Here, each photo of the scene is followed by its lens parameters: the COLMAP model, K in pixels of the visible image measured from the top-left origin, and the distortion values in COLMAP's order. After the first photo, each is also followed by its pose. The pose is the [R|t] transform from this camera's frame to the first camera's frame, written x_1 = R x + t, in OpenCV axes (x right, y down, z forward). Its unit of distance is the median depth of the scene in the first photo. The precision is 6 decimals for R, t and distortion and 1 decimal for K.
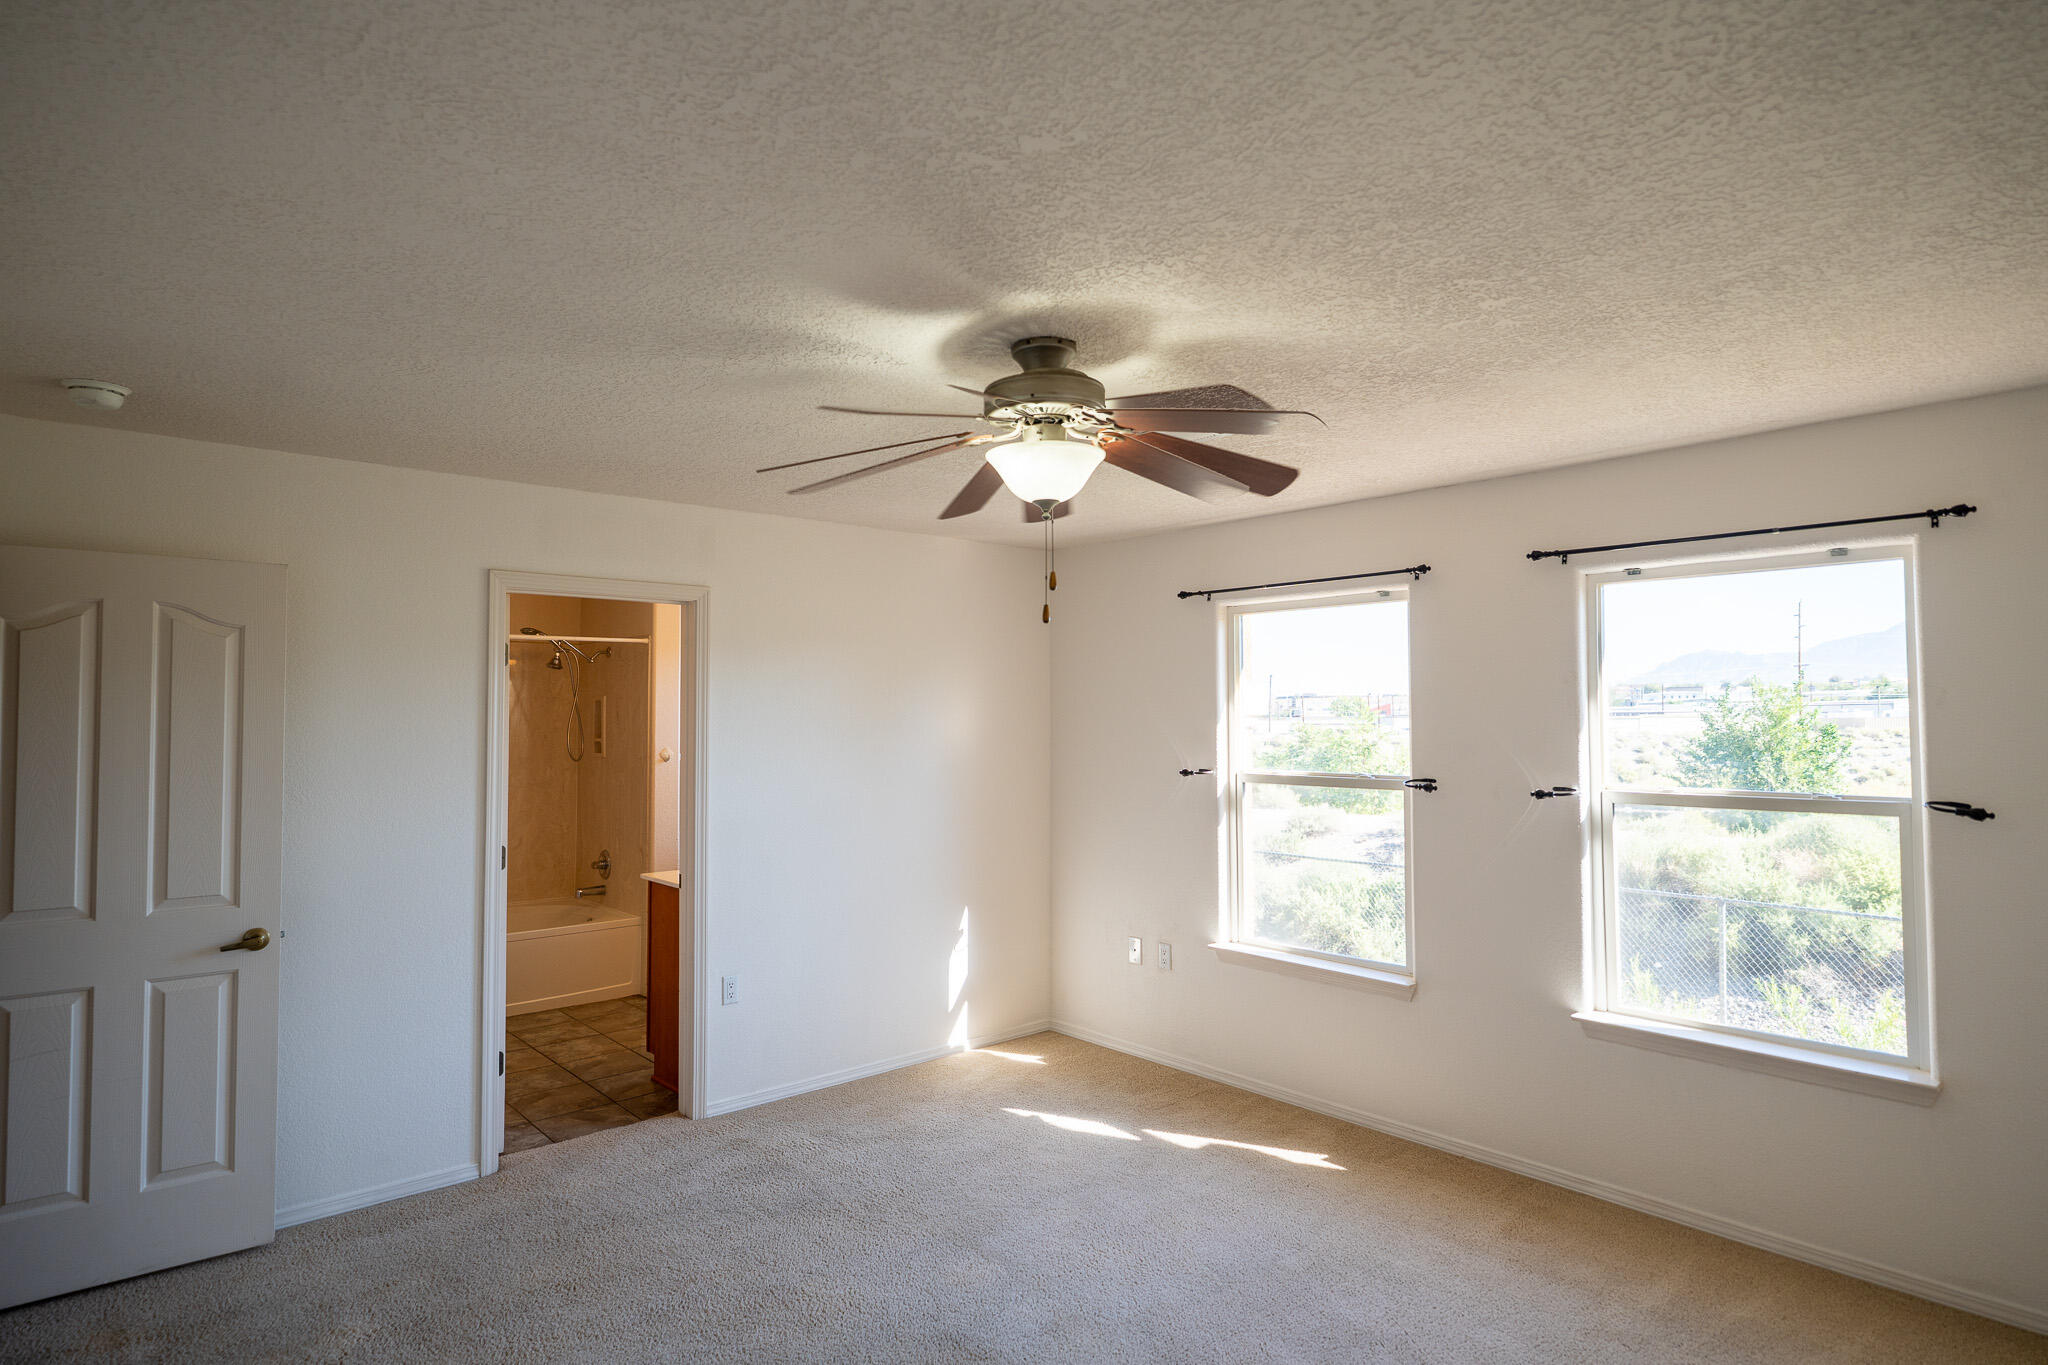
lens RADIAL K [[1113.3, 0, 1013.2], [0, 1113.3, 681.0], [0, 0, 1]] dist [-0.004655, 0.001642]
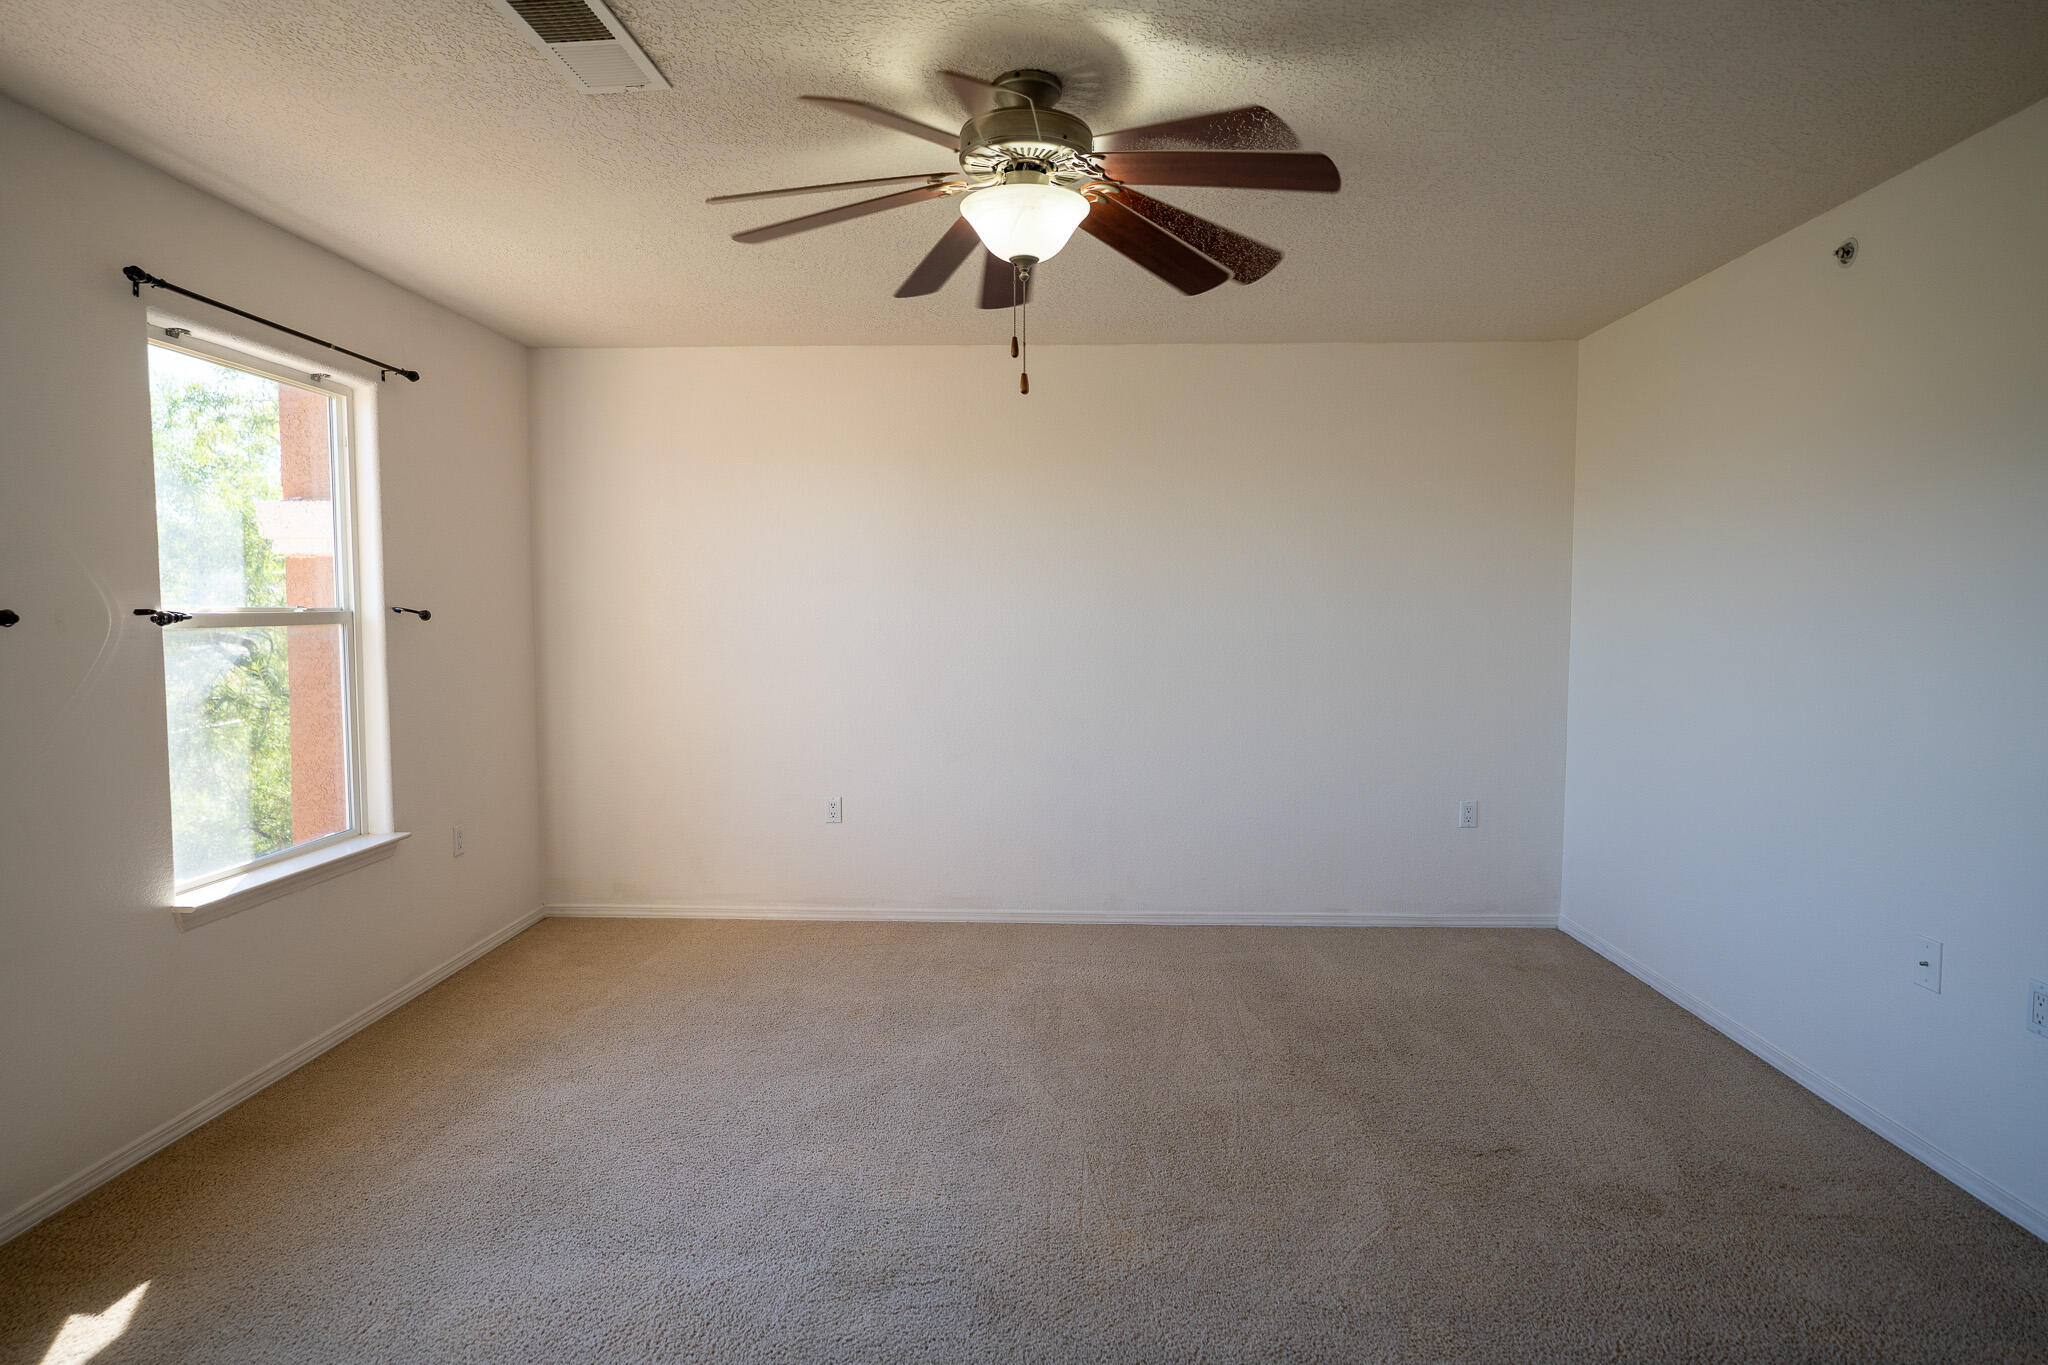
lens RADIAL K [[1113.3, 0, 1013.2], [0, 1113.3, 681.0], [0, 0, 1]] dist [-0.004655, 0.001642]
pose [[-0.724069, -0.040506, 0.688537, -0.372804], [-0.020382, 0.999095, 0.037342, 0.093296], [-0.689426, 0.013004, -0.724239, 1.023605]]
